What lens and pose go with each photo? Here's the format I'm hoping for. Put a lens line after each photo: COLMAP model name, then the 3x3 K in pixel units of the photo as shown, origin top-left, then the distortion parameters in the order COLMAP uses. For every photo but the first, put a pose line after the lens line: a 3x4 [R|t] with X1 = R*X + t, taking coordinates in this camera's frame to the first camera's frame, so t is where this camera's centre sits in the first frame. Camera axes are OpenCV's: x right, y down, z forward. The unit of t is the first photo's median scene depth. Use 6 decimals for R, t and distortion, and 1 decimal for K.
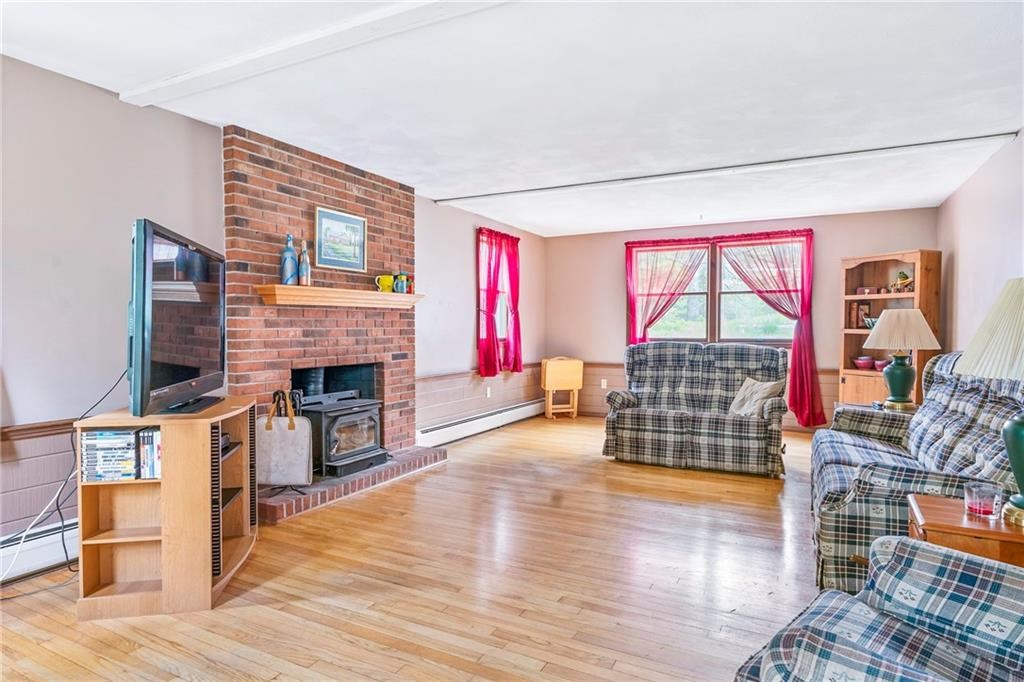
lens RADIAL K [[595.2, 0, 512.4], [0, 595.2, 338.5], [0, 0, 1]] dist [-0.008689, -0.000347]
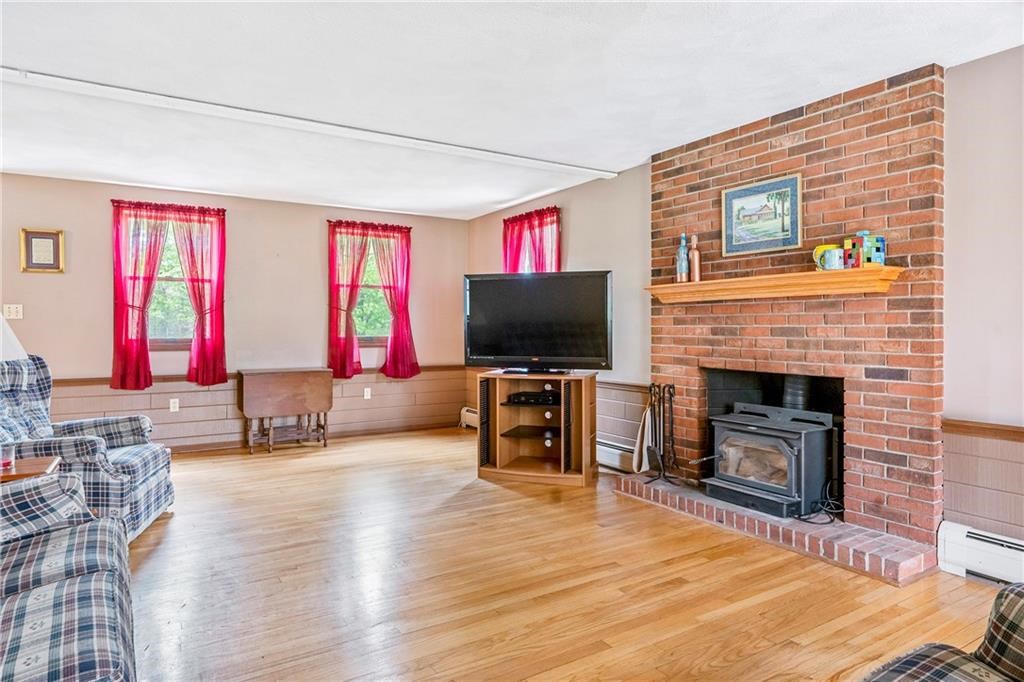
lens RADIAL K [[595.2, 0, 508.5], [0, 595.2, 320.4], [0, 0, 1]] dist [-0.008689, -0.000347]
pose [[-0.512108, -0.009947, -0.858863, 0.572480], [-0.016680, 0.999860, -0.001634, -0.017200], [0.858759, 0.013489, -0.512202, 1.116074]]
